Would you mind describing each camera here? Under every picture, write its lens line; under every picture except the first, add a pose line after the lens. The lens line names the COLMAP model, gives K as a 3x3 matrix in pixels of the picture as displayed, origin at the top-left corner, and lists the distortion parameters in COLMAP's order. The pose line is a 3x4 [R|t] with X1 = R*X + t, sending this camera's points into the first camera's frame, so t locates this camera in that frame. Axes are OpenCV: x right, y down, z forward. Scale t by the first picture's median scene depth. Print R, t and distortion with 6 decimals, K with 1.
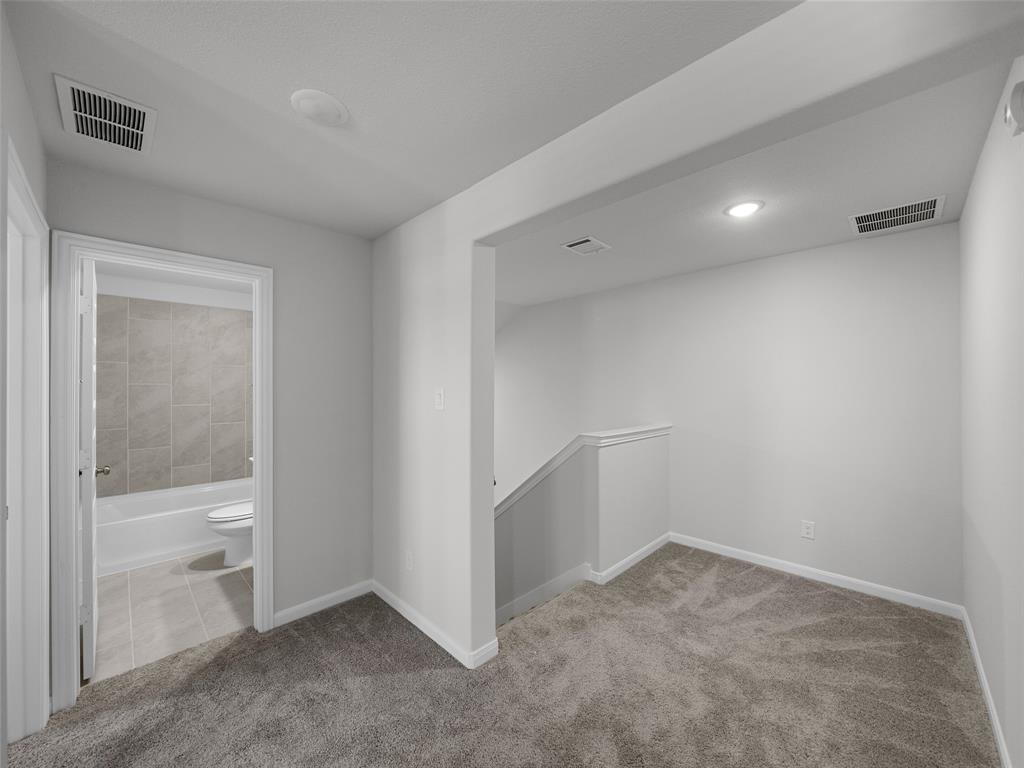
lens RADIAL K [[397.3, 0, 515.5], [0, 397.3, 387.1], [0, 0, 1]] dist [-0.004127, -0.000322]
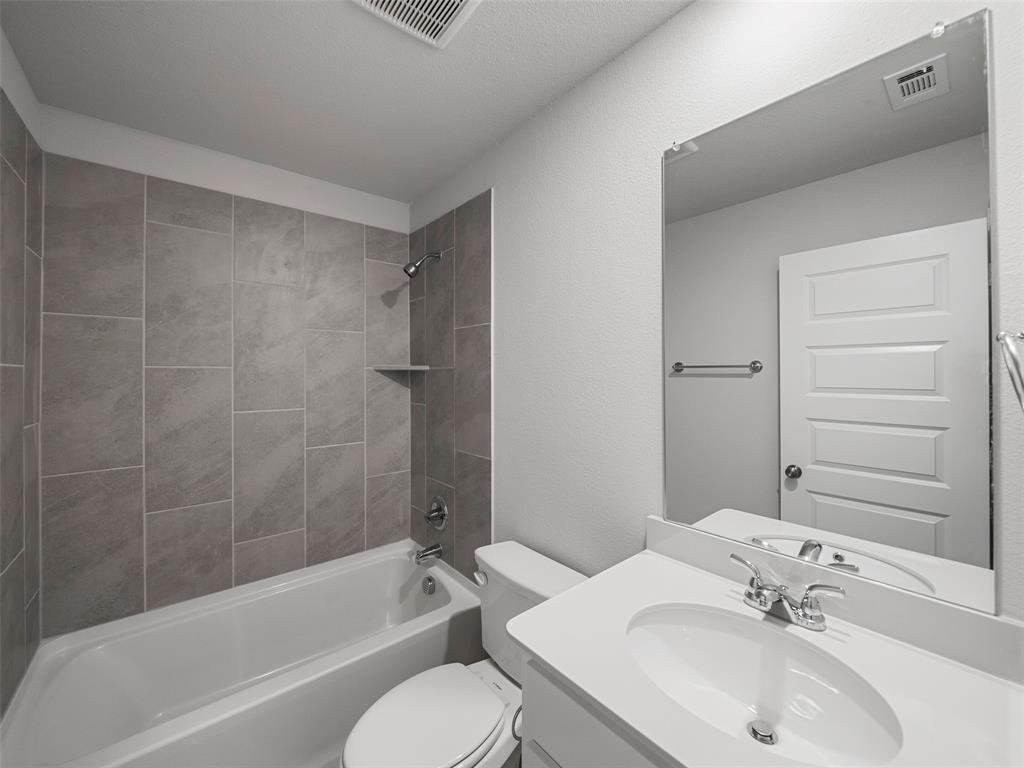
lens RADIAL K [[397.3, 0, 501.5], [0, 397.3, 373.8], [0, 0, 1]] dist [-0.004127, -0.000322]
pose [[0.993385, 0.001907, -0.114817, -0.496394], [-0.001534, 0.999993, 0.003339, -0.001773], [0.114823, -0.003141, 0.993381, 0.567327]]
